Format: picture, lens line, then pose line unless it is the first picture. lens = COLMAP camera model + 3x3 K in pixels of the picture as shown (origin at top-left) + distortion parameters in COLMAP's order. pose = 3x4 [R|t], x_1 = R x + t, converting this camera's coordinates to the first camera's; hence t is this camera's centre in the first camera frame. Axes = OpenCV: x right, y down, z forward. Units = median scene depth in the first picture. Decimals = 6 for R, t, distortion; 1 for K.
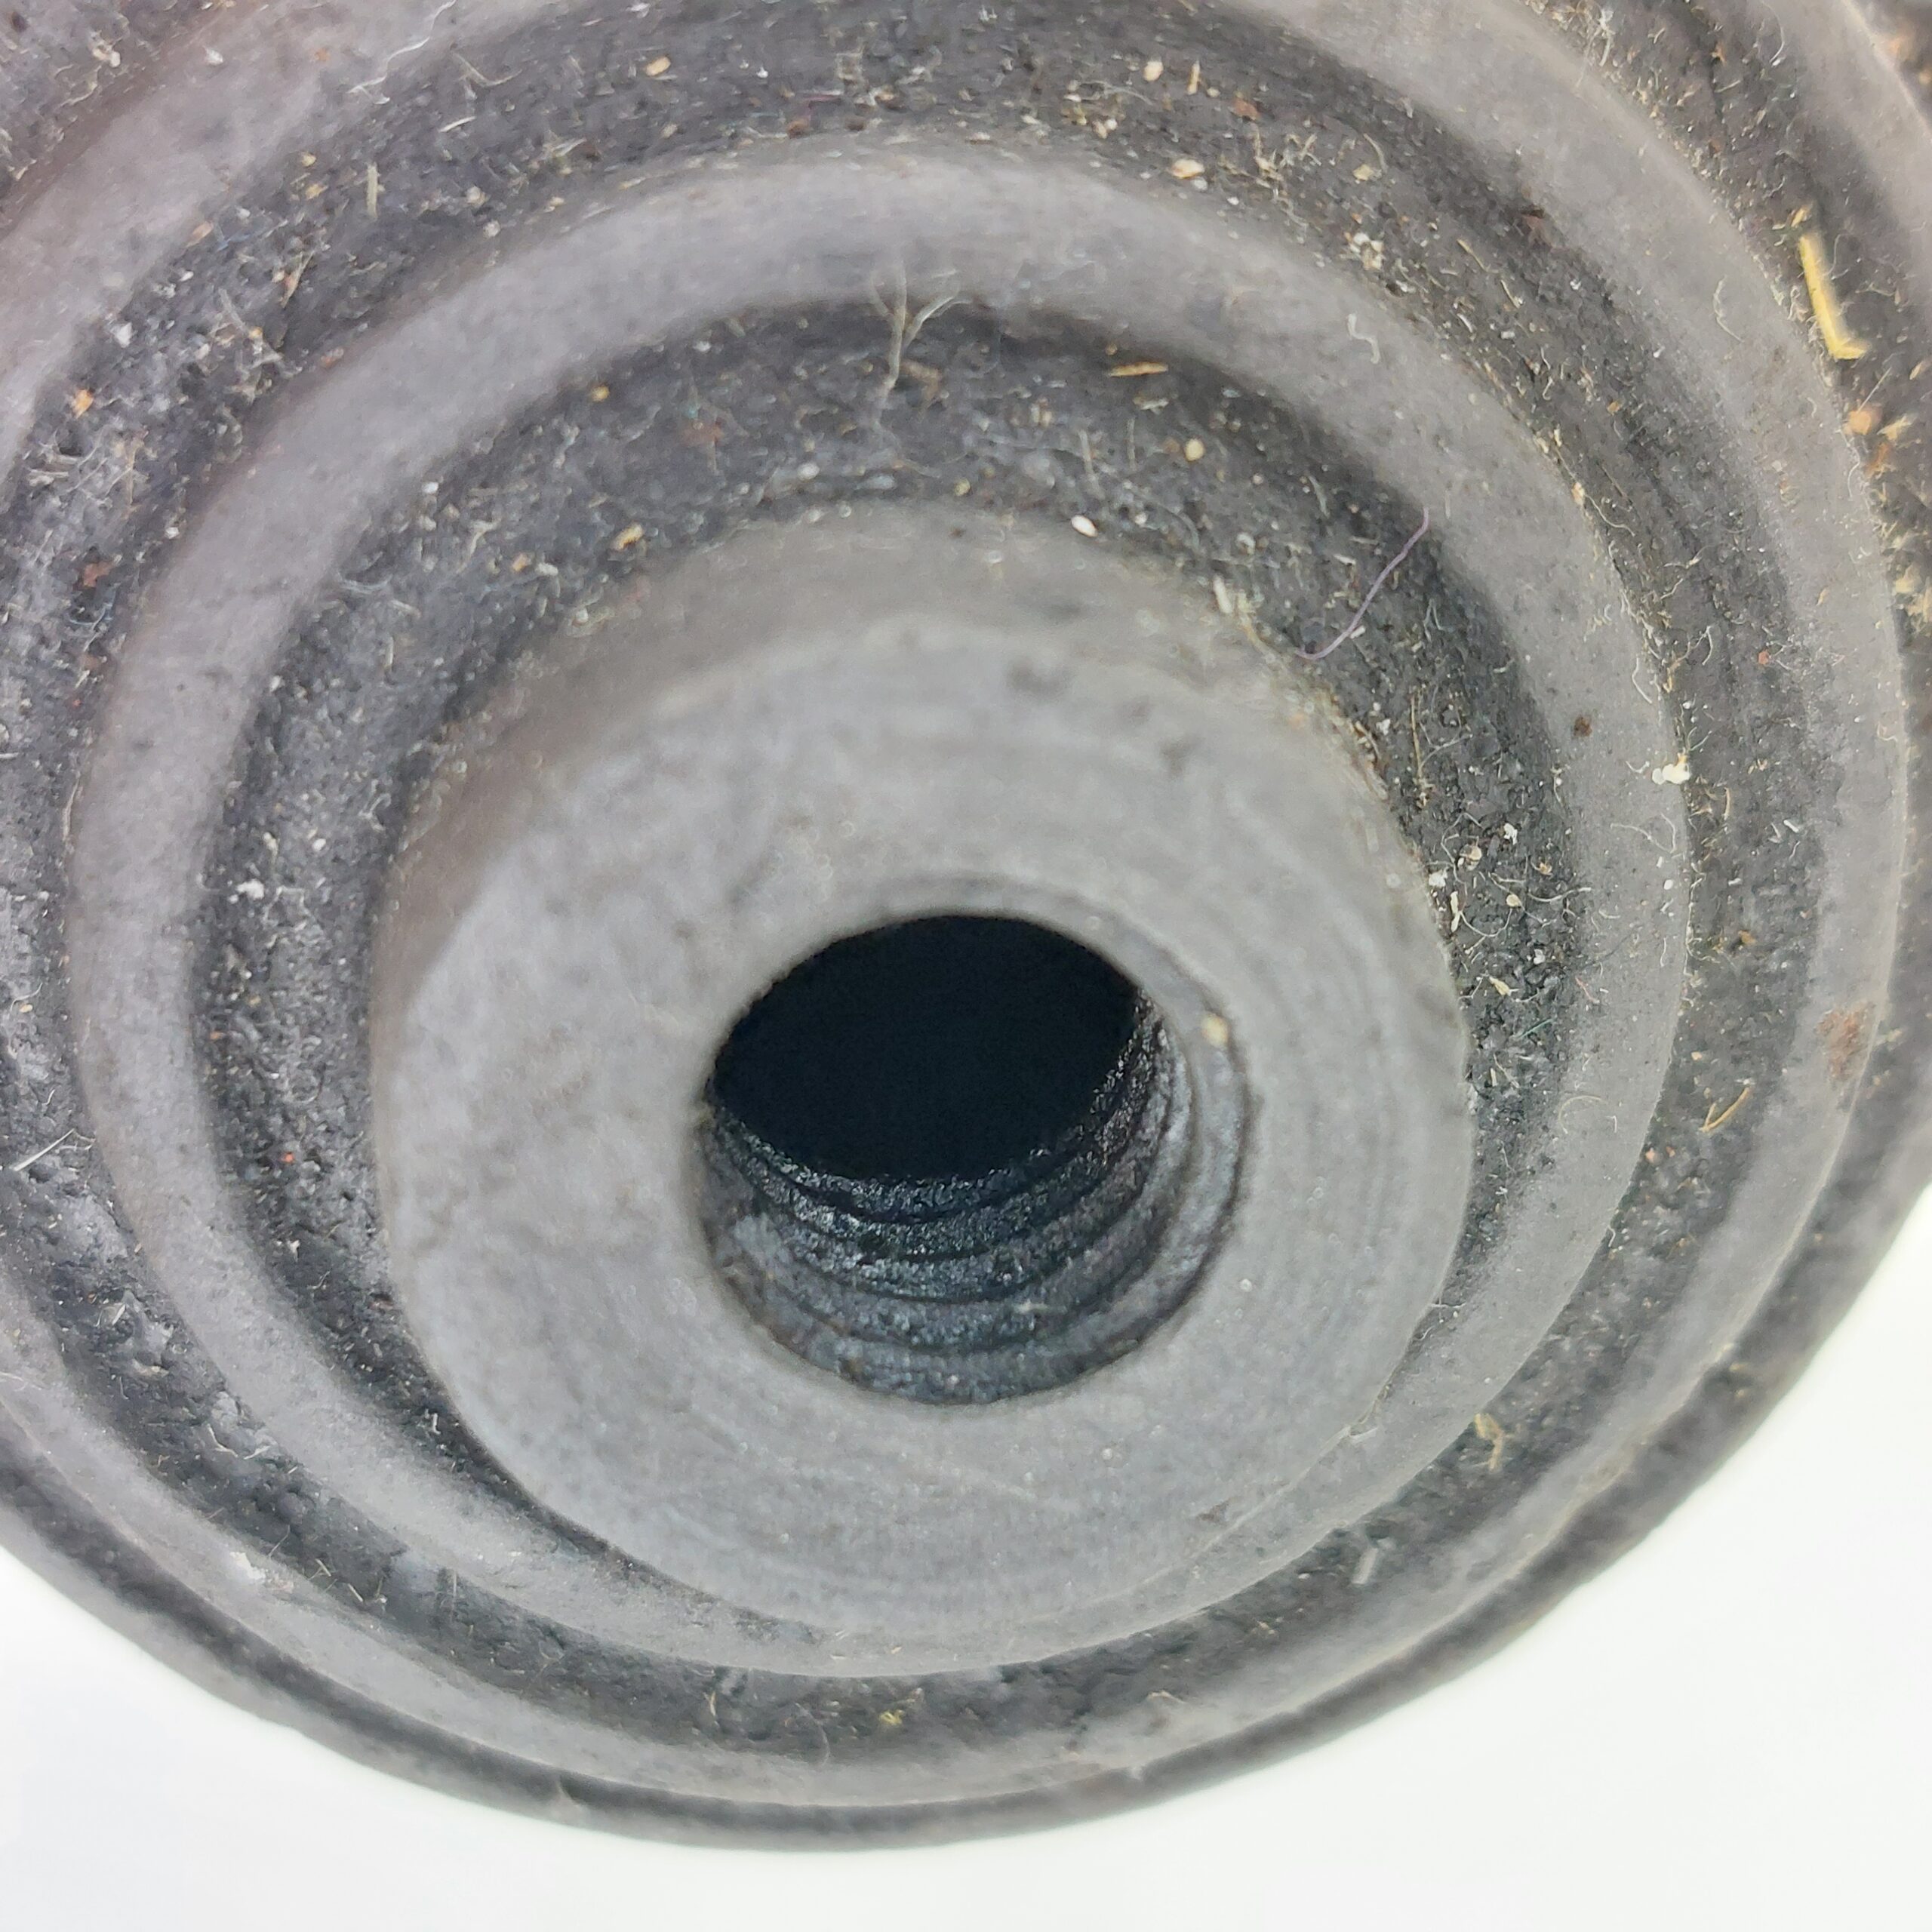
lens RADIAL K [[4114.2, 0, 966.8], [0, 4114.2, 966.4], [0, 0, 1]] dist [0.076517, 0.000000]
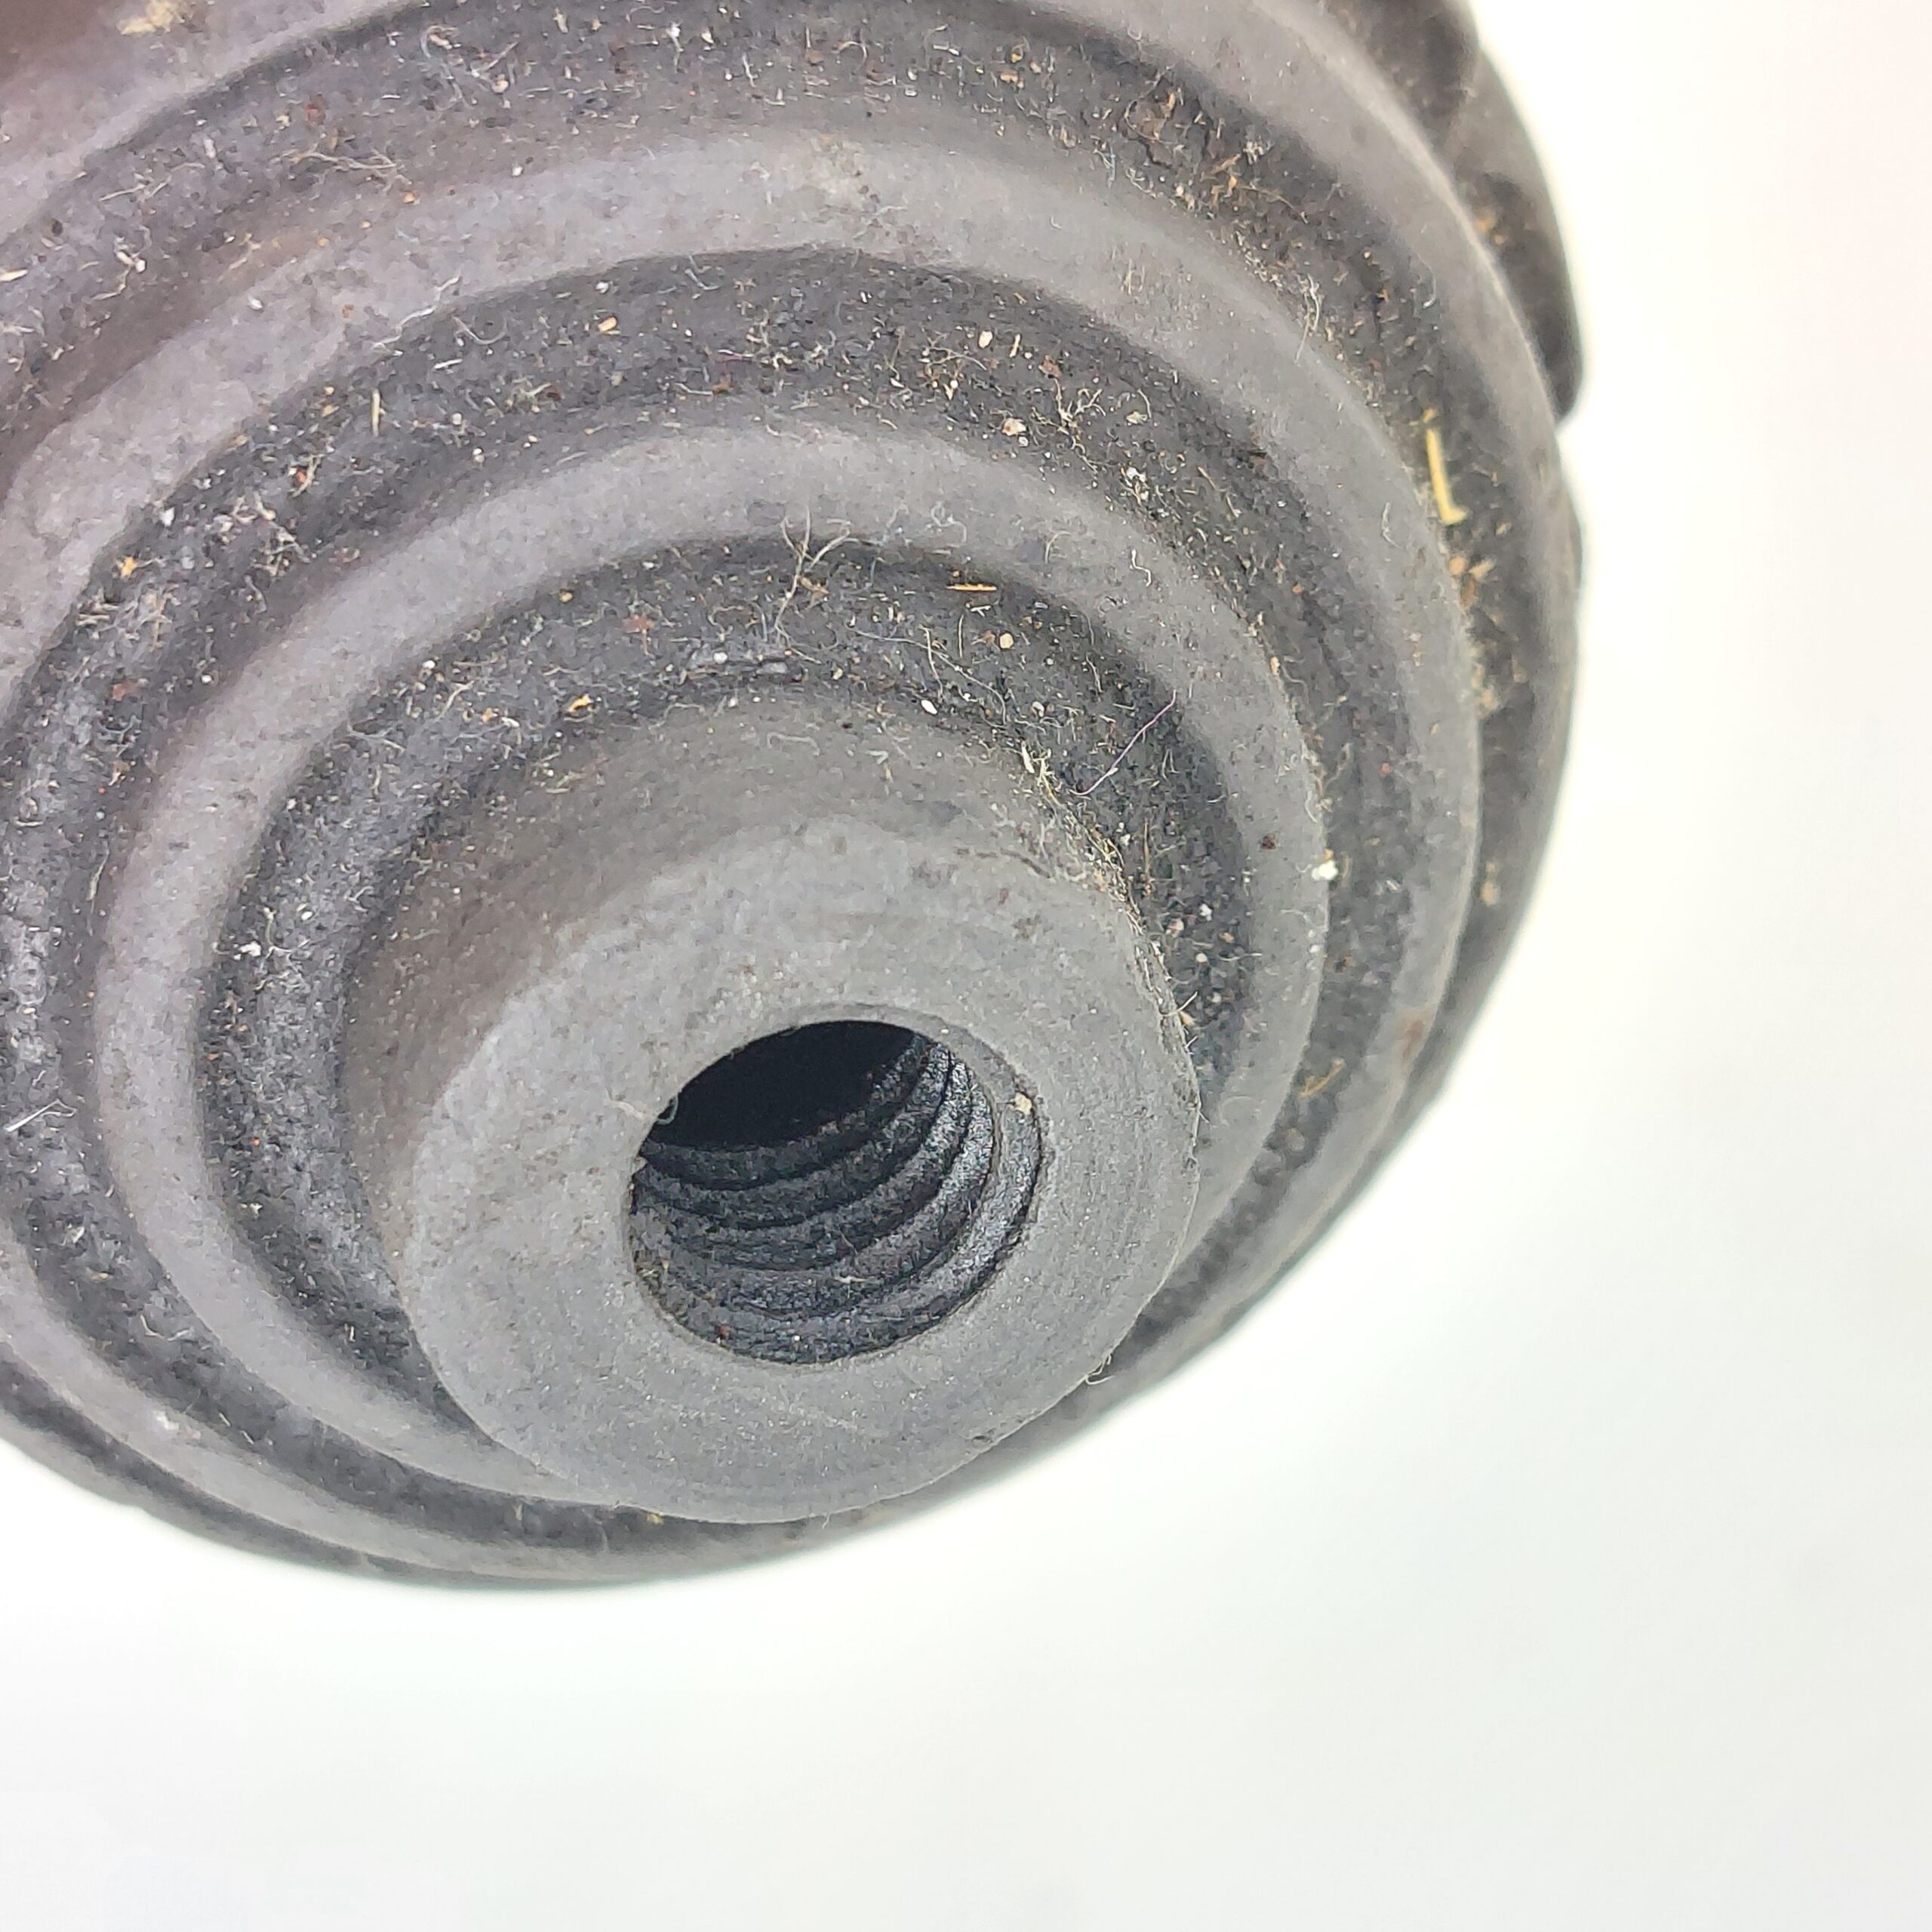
lens RADIAL K [[4114.2, 0, 964.1], [0, 4114.2, 966.6], [0, 0, 1]] dist [0.076517, 0.000000]
pose [[0.977991, 0.016292, 0.208009, -0.225633], [-0.049980, 0.986214, 0.157747, -0.227087], [-0.202571, -0.164672, 0.965323, -0.270206]]
